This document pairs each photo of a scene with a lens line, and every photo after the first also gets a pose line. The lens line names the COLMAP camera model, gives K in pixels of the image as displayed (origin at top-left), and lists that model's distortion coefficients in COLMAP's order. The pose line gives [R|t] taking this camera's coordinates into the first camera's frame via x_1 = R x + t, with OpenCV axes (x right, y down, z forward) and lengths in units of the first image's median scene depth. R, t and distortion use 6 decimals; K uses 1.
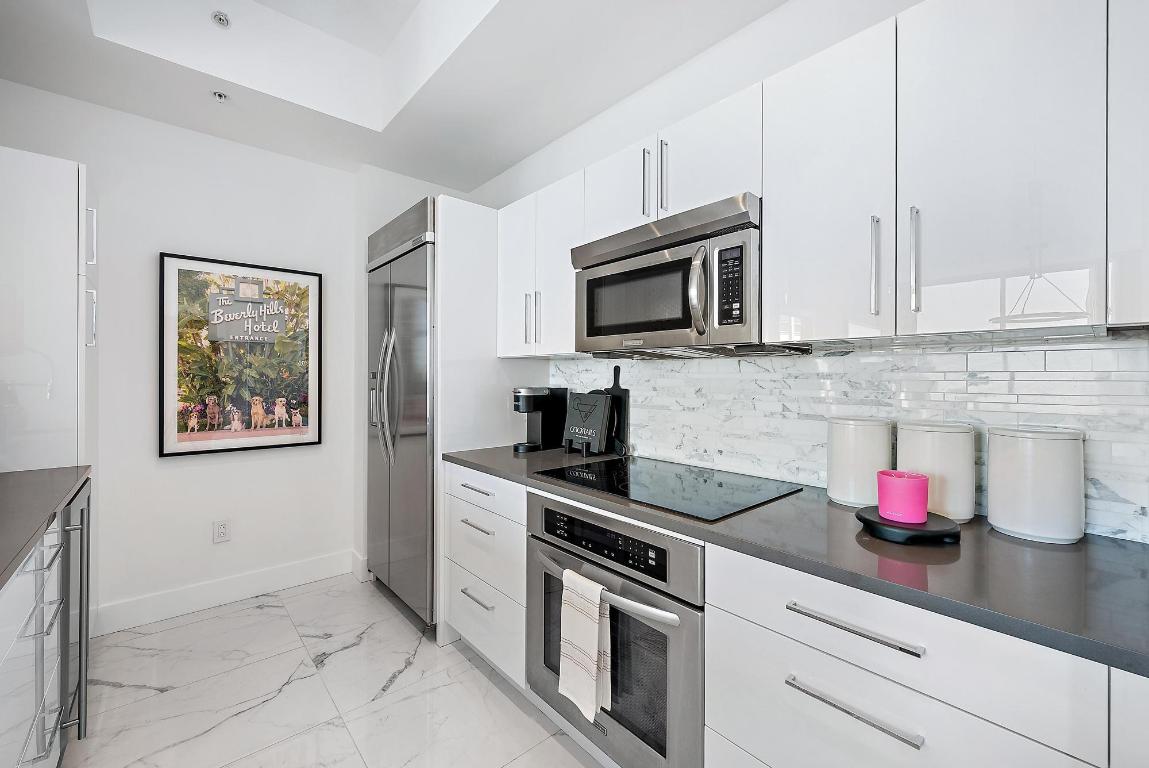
lens RADIAL K [[469.8, 0, 573.2], [0, 469.8, 378.1], [0, 0, 1]] dist [0.003903, 0.000410]
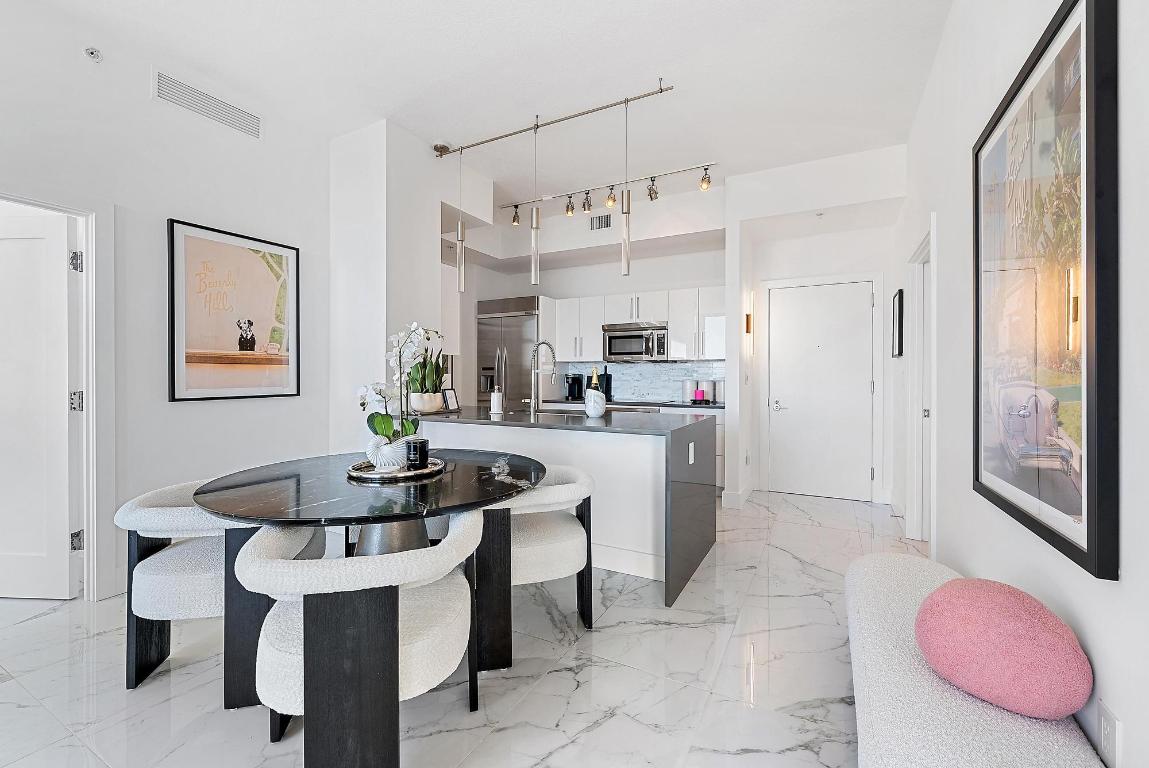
lens RADIAL K [[469.8, 0, 572.2], [0, 469.8, 378.1], [0, 0, 1]] dist [0.003903, 0.000410]
pose [[0.938781, 0.001069, 0.344512, -1.015685], [-0.001938, 0.999996, 0.002177, 0.040004], [-0.344508, -0.002711, 0.938780, -1.429381]]
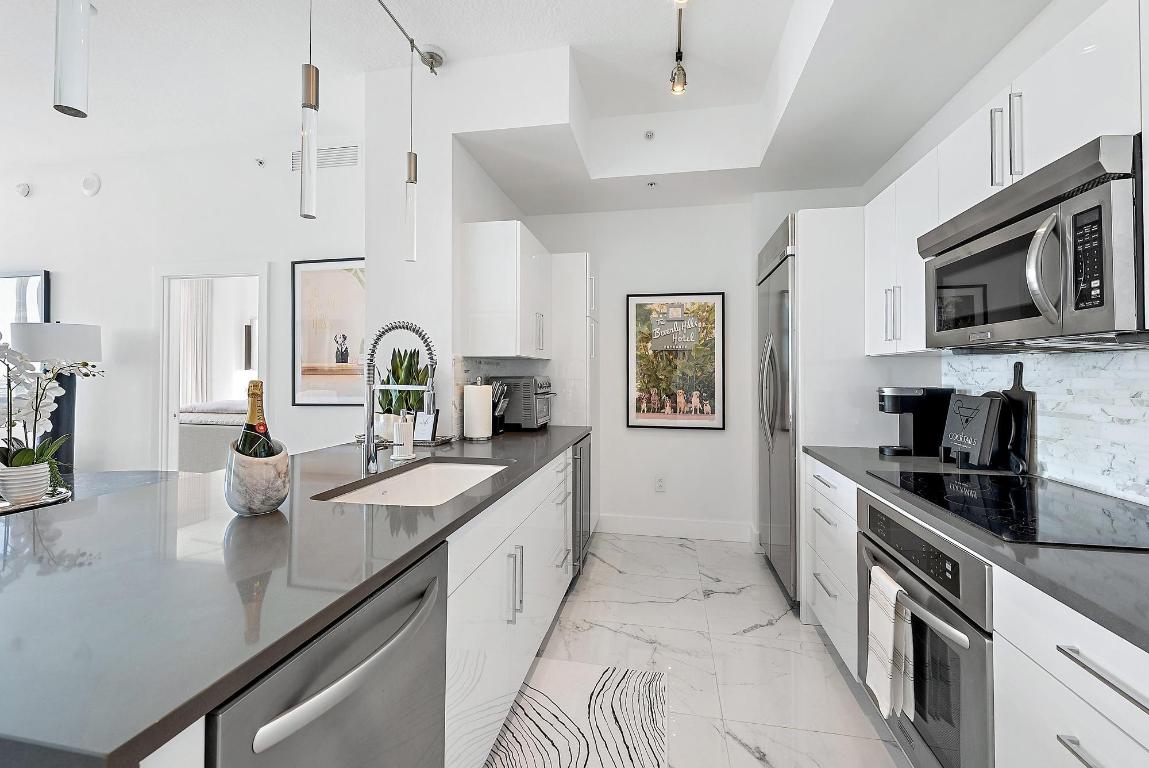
lens RADIAL K [[469.8, 0, 575.8], [0, 469.8, 376.4], [0, 0, 1]] dist [0.003903, 0.000410]
pose [[0.617151, 0.003846, -0.786835, 0.268754], [-0.005456, 0.999985, 0.000608, 0.001572], [0.786826, 0.003917, 0.617163, -0.093339]]
